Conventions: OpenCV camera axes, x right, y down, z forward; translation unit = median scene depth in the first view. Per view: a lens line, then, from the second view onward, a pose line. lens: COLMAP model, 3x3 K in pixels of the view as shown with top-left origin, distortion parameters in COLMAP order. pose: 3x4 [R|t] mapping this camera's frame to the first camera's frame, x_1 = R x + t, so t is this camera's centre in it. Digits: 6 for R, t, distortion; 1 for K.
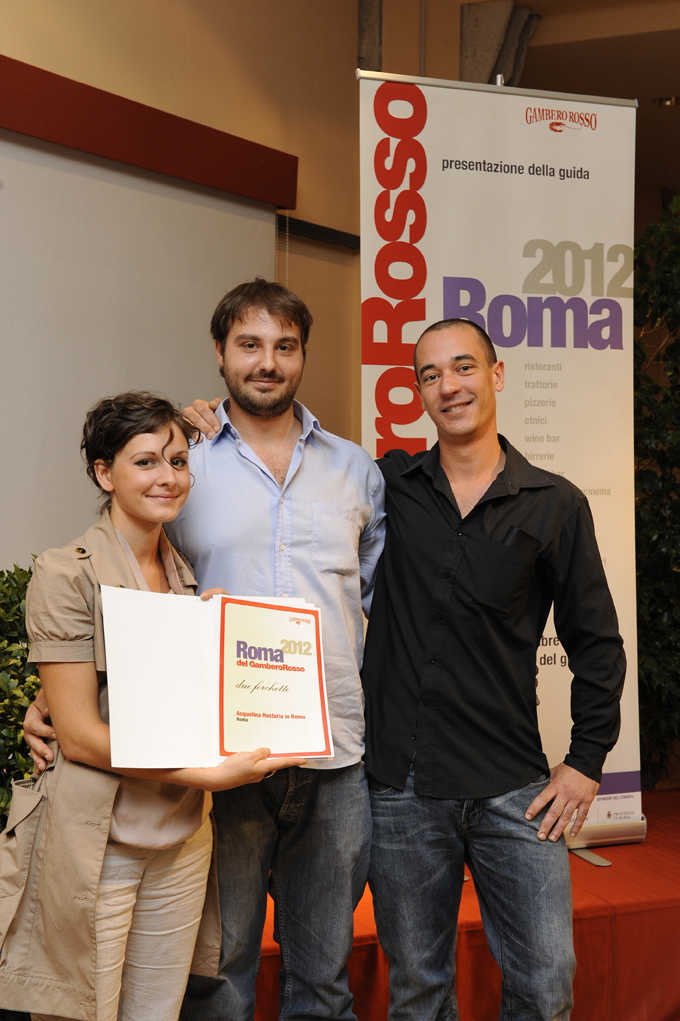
lens RADIAL K [[1560.3, 0, 340.0], [0, 1560.3, 510.5], [0, 0, 1]] dist [0.141521, -0.053061]
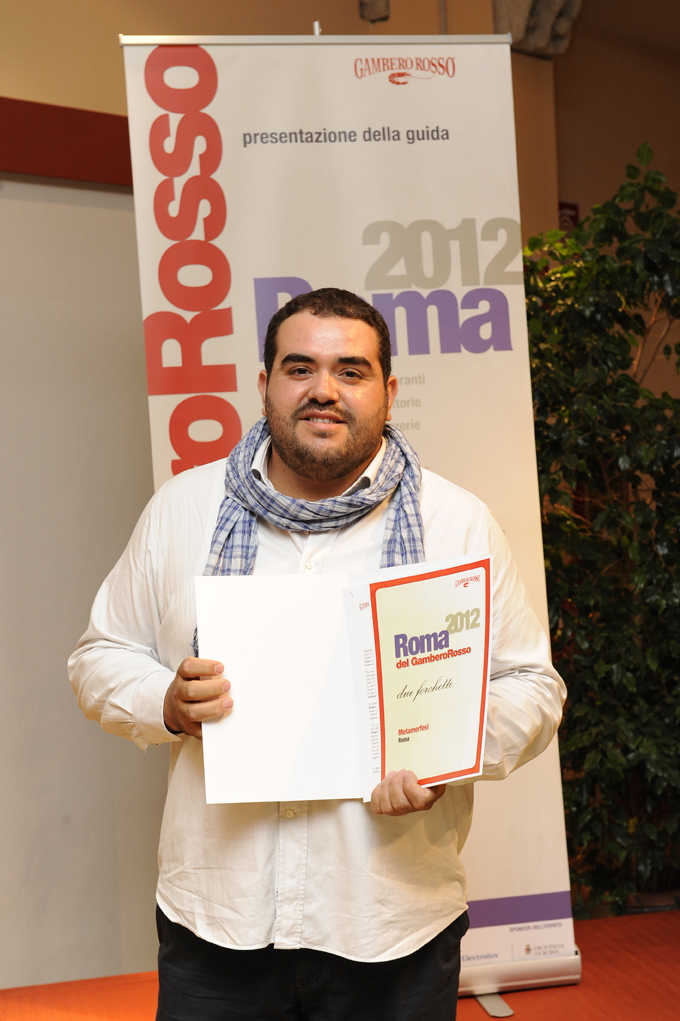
lens RADIAL K [[1932.2, 0, 340.0], [0, 1932.2, 510.5], [0, 0, 1]] dist [0.103972, -0.132034]
pose [[0.981254, -0.062283, -0.182376, 0.272875], [0.058029, 0.997906, -0.028577, -0.000460], [0.183774, 0.017458, 0.982814, 0.039353]]
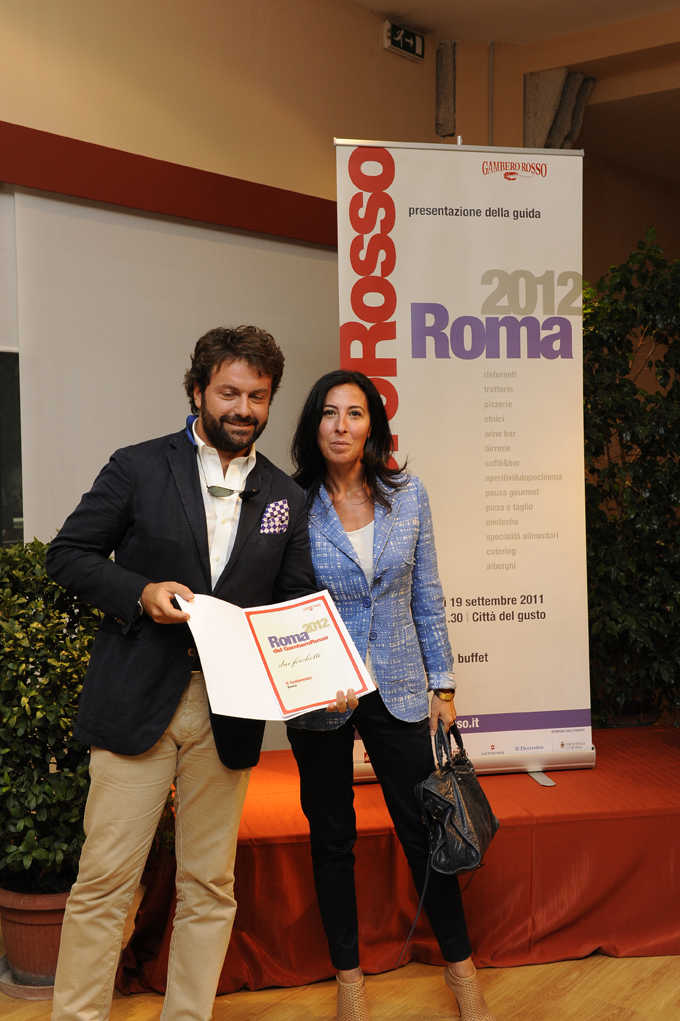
lens RADIAL K [[1293.3, 0, 340.0], [0, 1293.3, 510.5], [0, 0, 1]] dist [0.109530, 0.034583]
pose [[0.985124, -0.007222, -0.171694, 0.178740], [0.008443, 0.999944, 0.006381, 0.005979], [0.171638, -0.007736, 0.985130, -0.011382]]
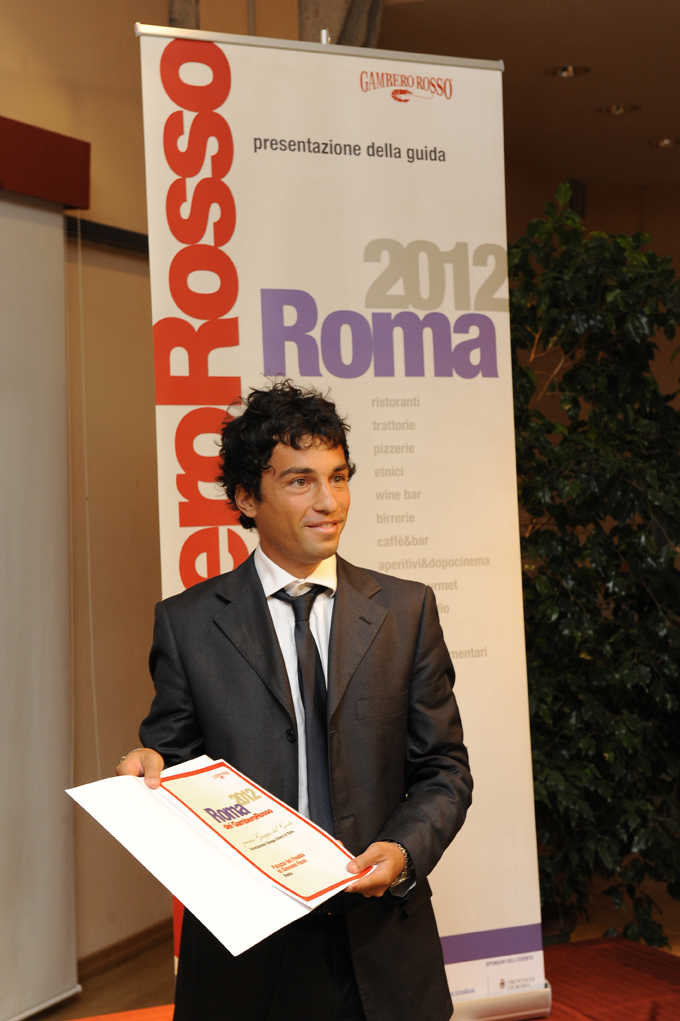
lens RADIAL K [[1932.2, 0, 340.0], [0, 1932.2, 510.5], [0, 0, 1]] dist [0.103972, -0.132034]
pose [[0.997065, -0.031596, 0.069732, 0.034109], [0.034233, 0.998730, -0.036961, -0.004292], [-0.068476, 0.039239, 0.996881, 0.054938]]
